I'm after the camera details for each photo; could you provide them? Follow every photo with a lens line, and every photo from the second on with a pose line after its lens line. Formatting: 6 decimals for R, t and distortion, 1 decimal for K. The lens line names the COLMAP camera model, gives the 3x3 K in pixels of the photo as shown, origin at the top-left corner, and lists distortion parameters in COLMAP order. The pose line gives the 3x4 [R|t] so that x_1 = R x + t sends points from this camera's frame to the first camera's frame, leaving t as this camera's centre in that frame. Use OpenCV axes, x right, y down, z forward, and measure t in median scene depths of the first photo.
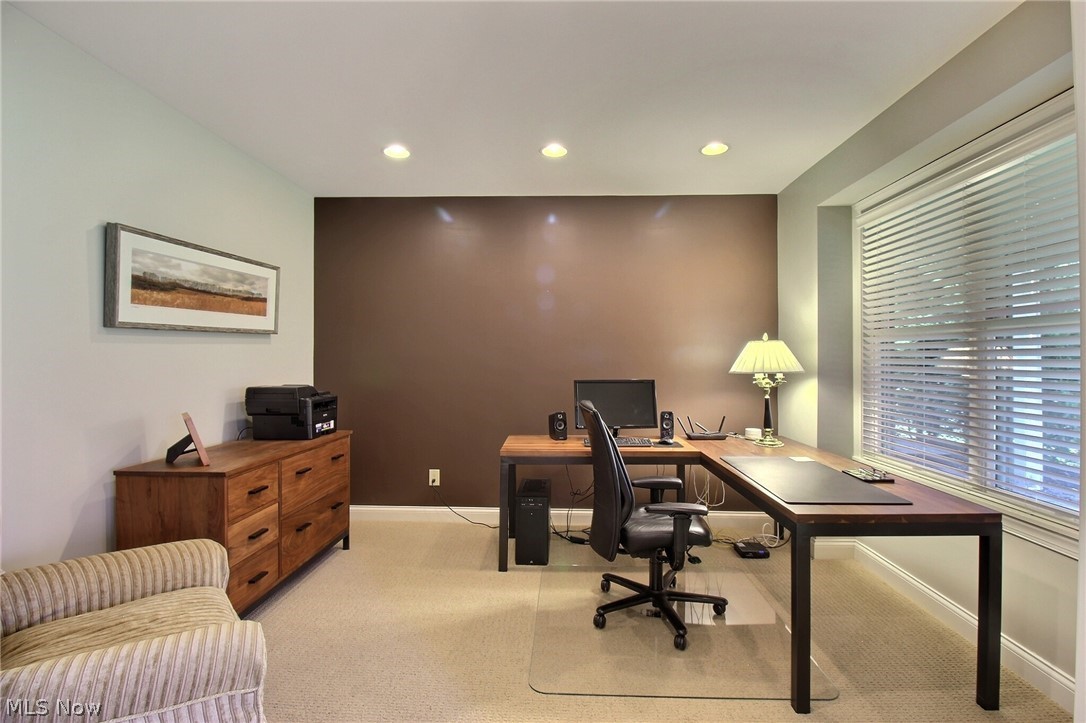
lens RADIAL K [[507.4, 0, 547.4], [0, 507.4, 361.4], [0, 0, 1]] dist [-0.028279, -0.000535]
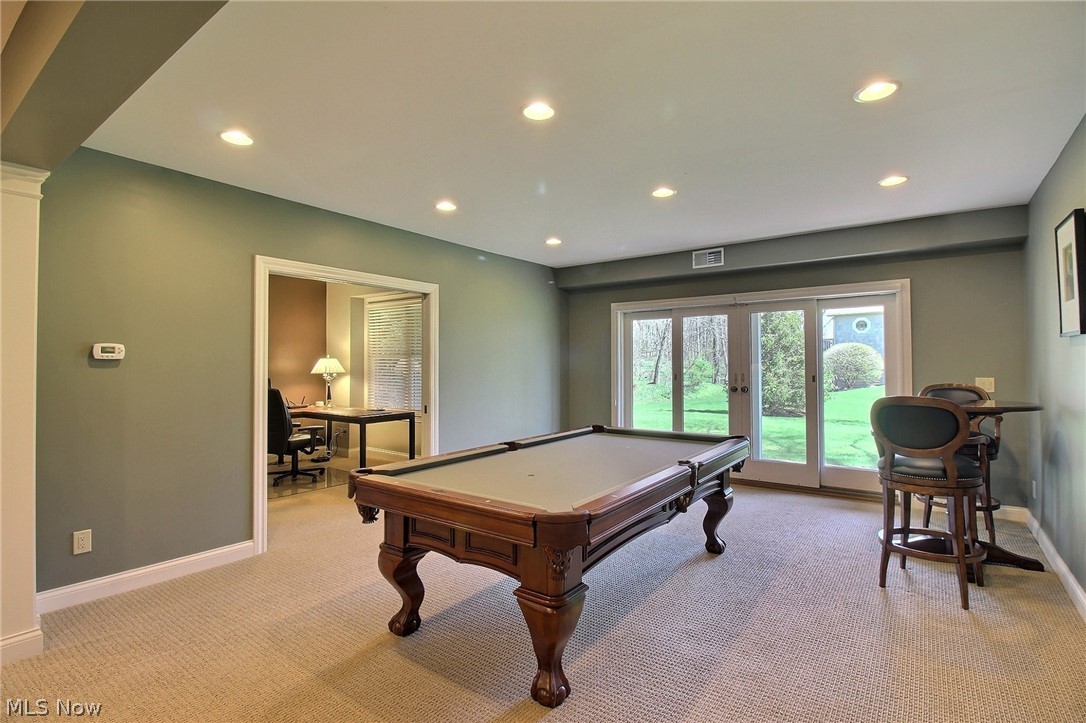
lens RADIAL K [[507.4, 0, 546.5], [0, 507.4, 359.2], [0, 0, 1]] dist [-0.028279, -0.000535]
pose [[0.563343, -0.004299, 0.826212, -0.815168], [0.009459, 0.999954, -0.001247, -0.025400], [-0.826169, 0.008517, 0.563358, -0.968471]]
